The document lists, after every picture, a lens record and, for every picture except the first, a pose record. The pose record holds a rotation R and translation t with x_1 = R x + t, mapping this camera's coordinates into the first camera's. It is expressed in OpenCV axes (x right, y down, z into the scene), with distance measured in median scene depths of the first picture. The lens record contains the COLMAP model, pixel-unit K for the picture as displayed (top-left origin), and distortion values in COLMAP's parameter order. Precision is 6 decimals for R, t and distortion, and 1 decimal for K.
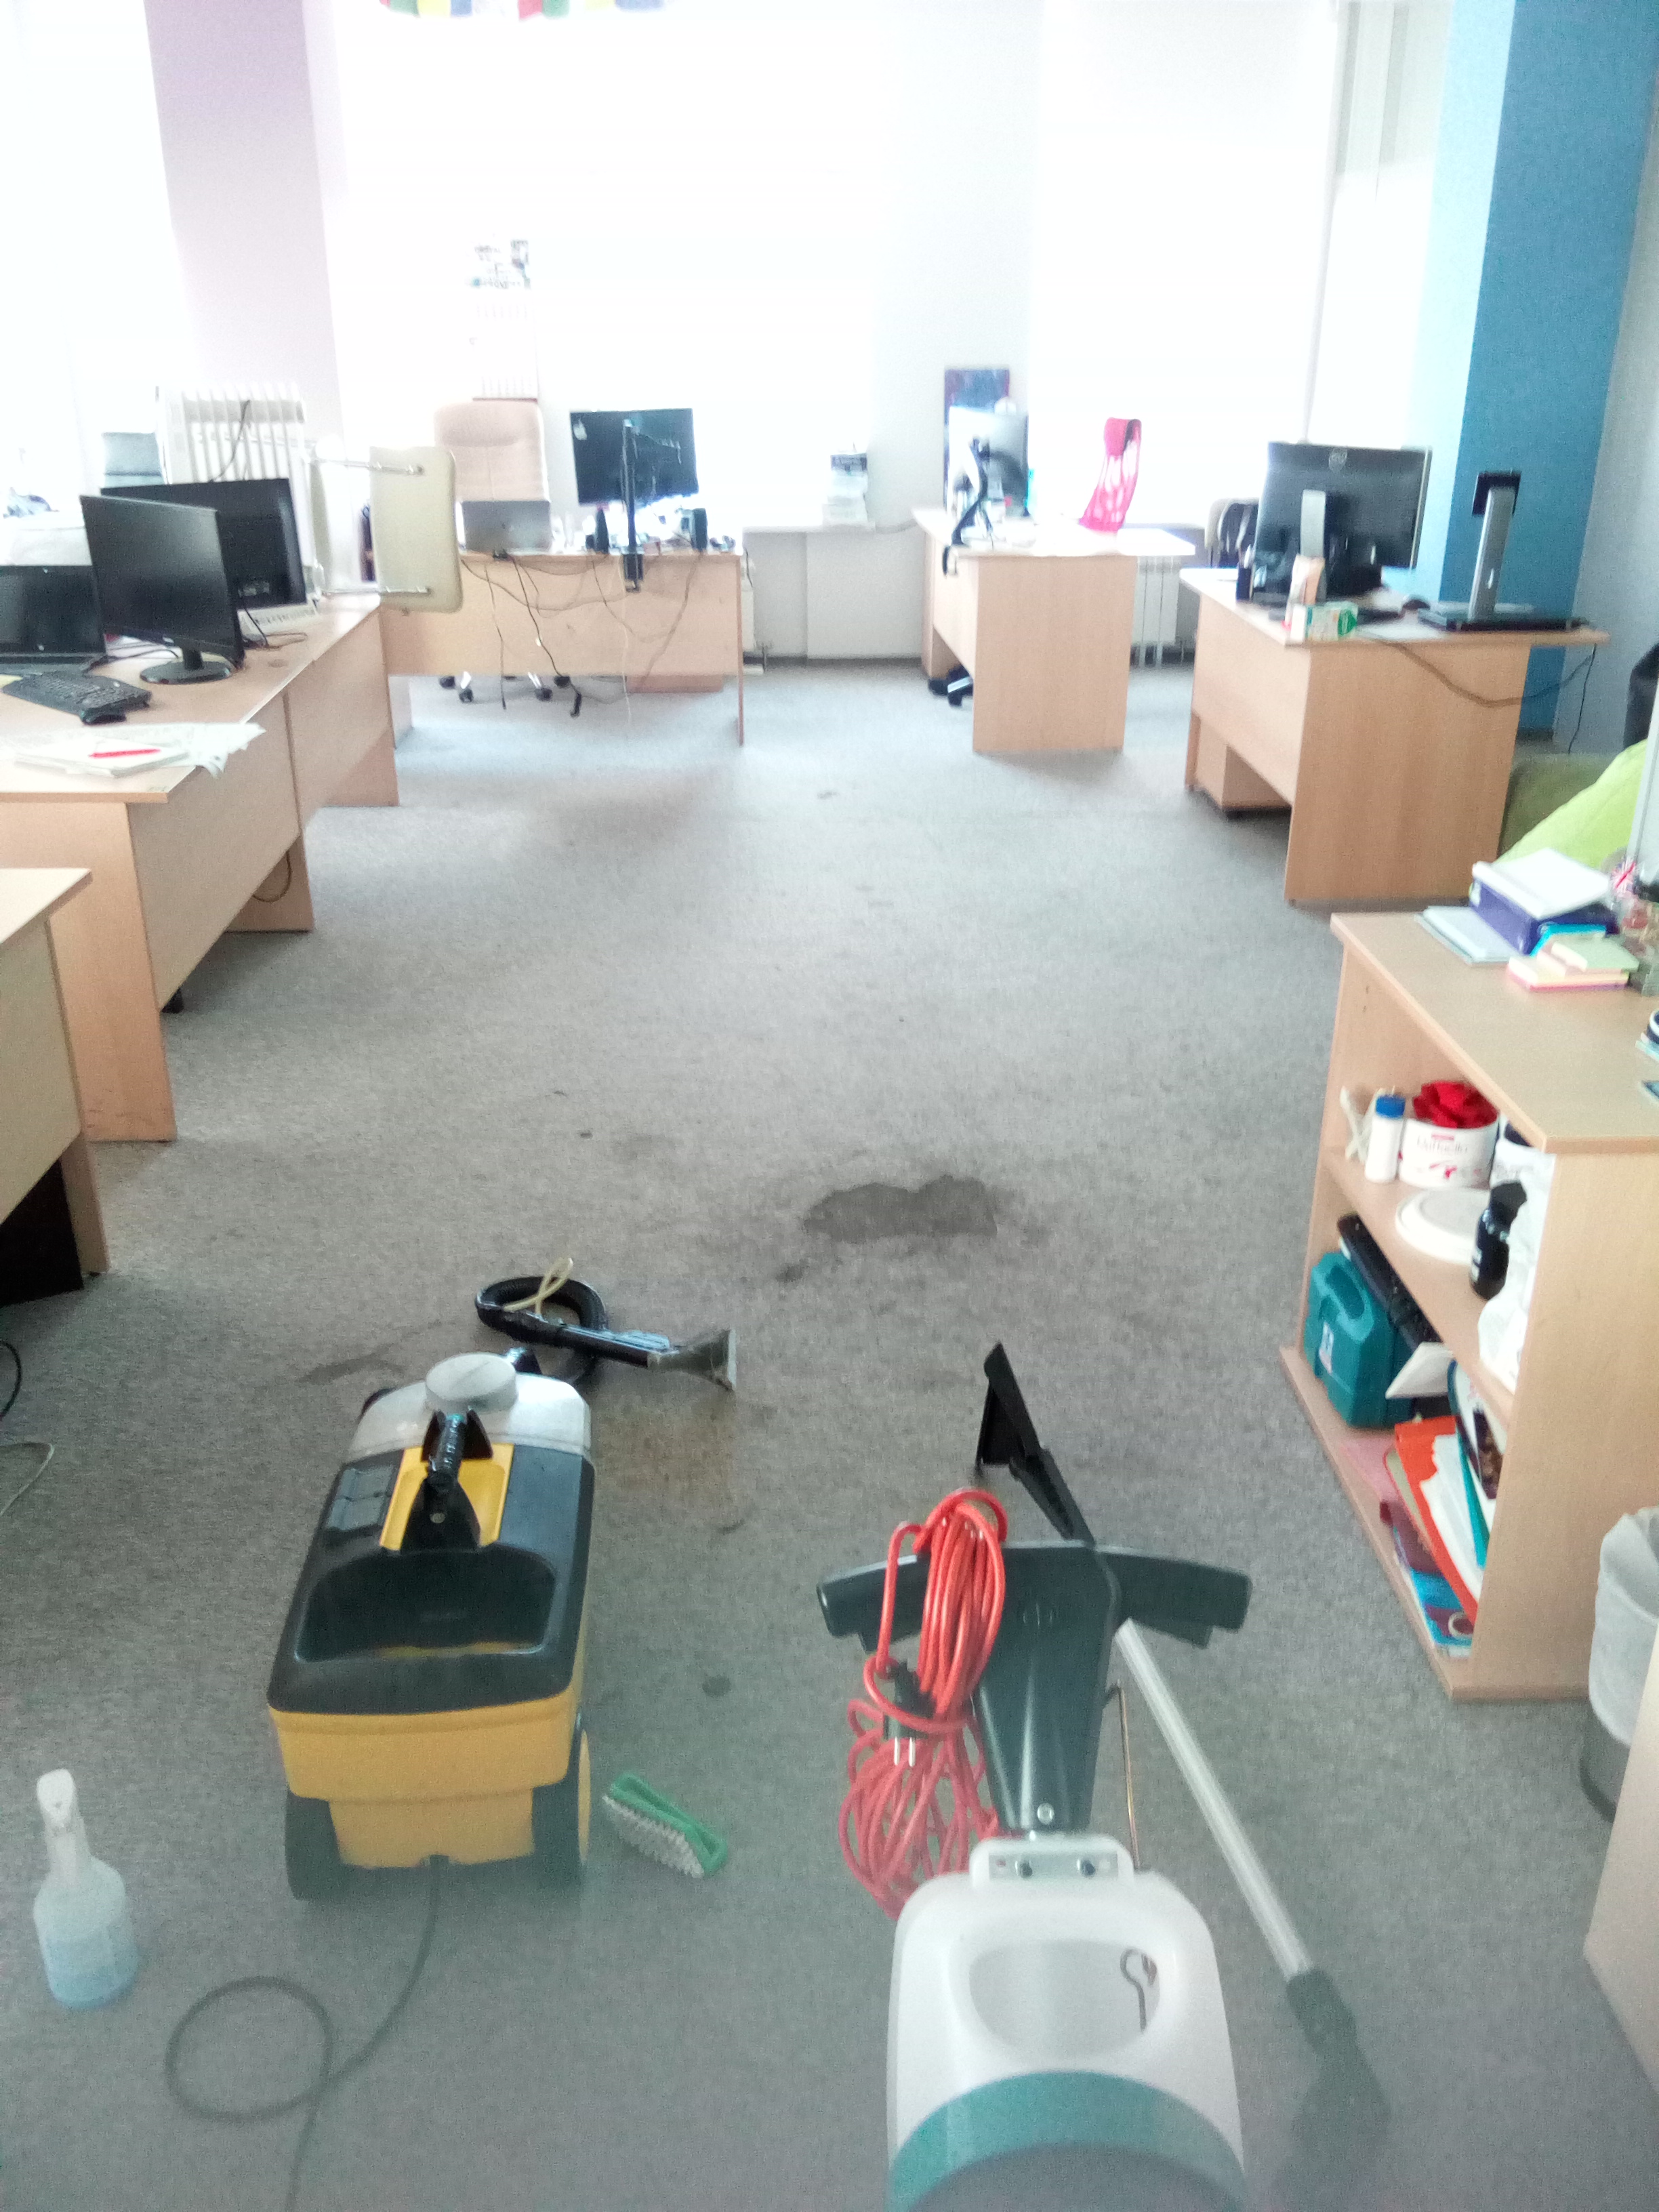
lens RADIAL K [[1762.0, 0, 829.5], [0, 1762.0, 1106.0], [0, 0, 1]] dist [0.049020, -0.125126]
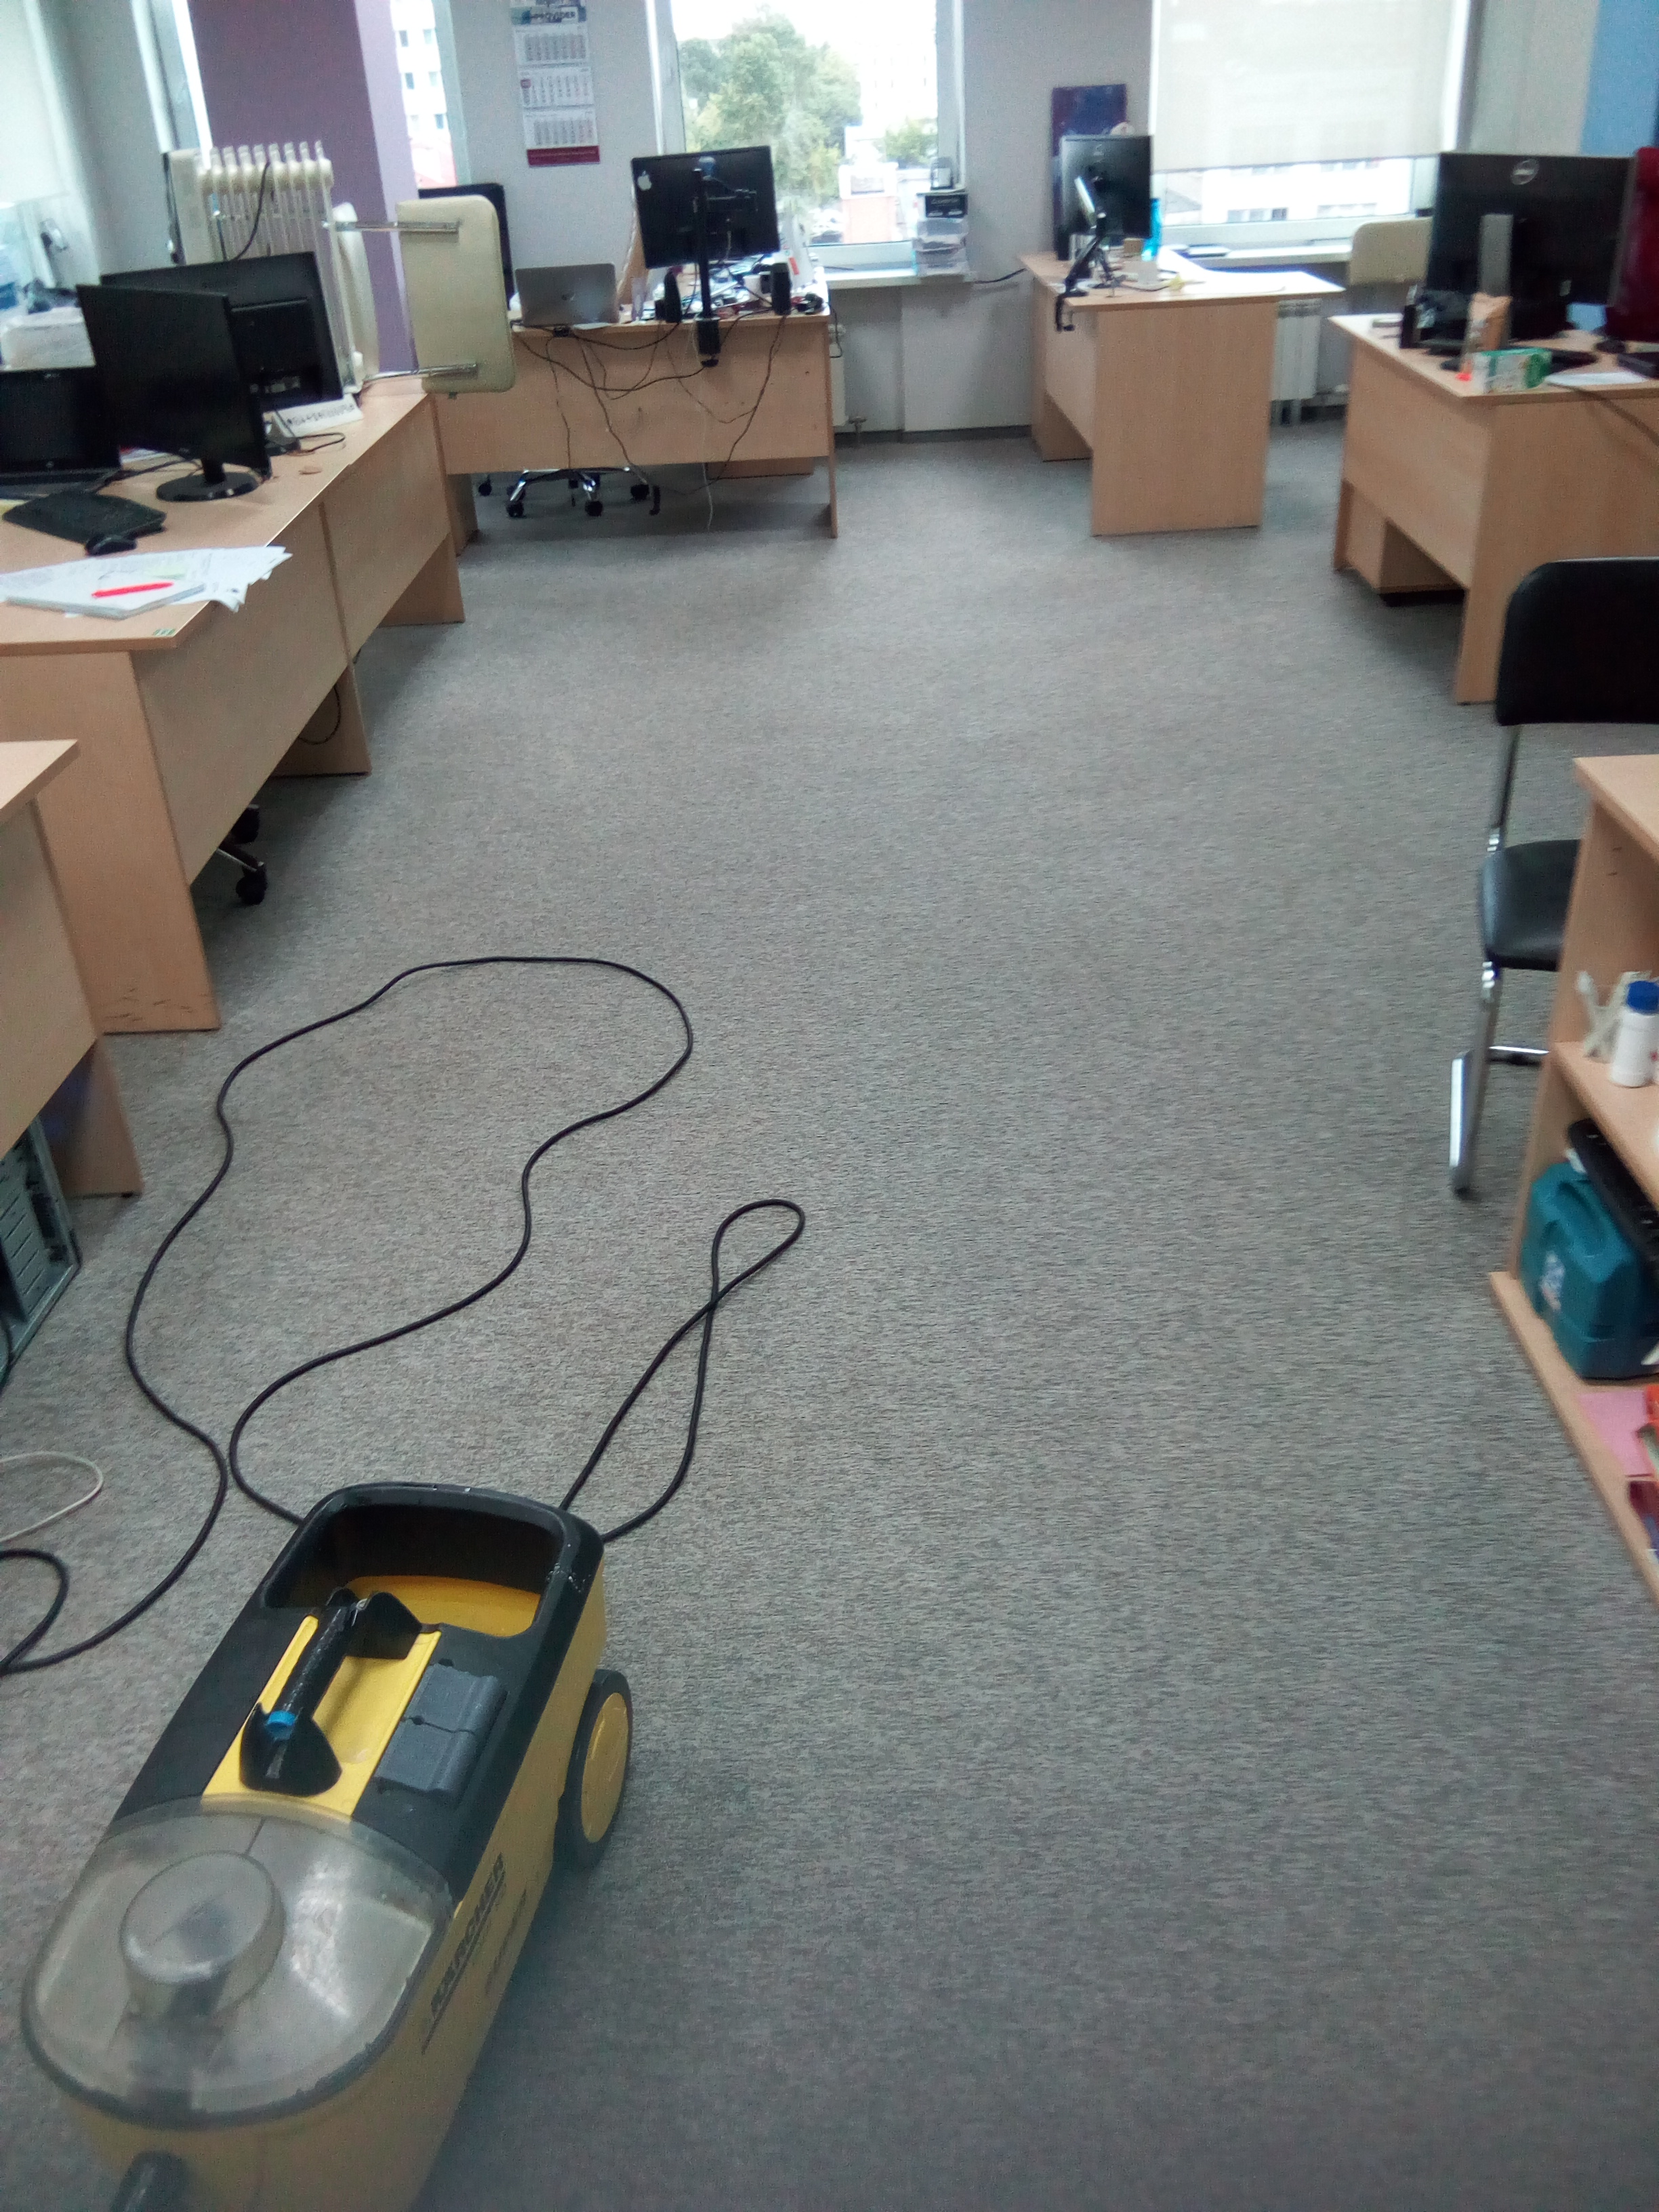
lens RADIAL K [[1778.1, 0, 829.5], [0, 1778.1, 1106.0], [0, 0, 1]] dist [0.067468, -0.132350]
pose [[0.998034, -0.019043, -0.059720, -0.005312], [0.025720, 0.993250, 0.113107, -0.033845], [0.057163, -0.114420, 0.991786, 0.102672]]
